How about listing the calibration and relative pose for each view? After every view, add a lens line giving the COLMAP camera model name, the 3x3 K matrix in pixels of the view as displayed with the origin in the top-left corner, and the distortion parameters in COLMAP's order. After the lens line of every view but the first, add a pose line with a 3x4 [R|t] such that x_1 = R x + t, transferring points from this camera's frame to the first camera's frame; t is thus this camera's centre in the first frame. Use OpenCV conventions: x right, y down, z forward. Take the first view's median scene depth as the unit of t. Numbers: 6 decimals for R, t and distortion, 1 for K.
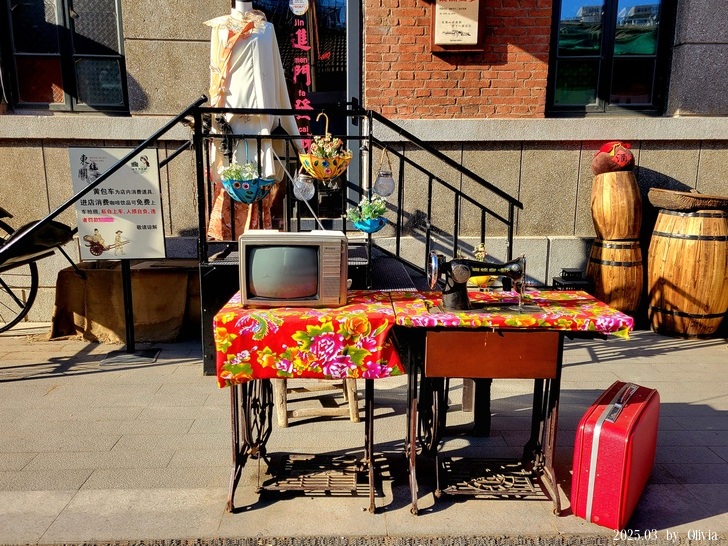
lens RADIAL K [[545.0, 0, 364.0], [0, 545.0, 273.0], [0, 0, 1]] dist [0.047308, -0.027299]
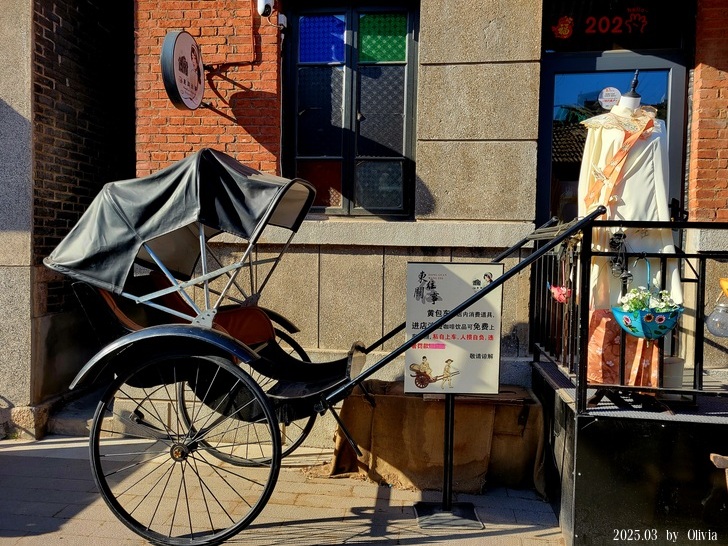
lens RADIAL K [[545.0, 0, 364.0], [0, 545.0, 273.0], [0, 0, 1]] dist [0.047308, -0.027299]
pose [[0.989060, 0.021952, -0.145874, -0.424622], [-0.042921, 0.988907, -0.142198, -0.077593], [0.141134, 0.146903, 0.979030, 0.136112]]
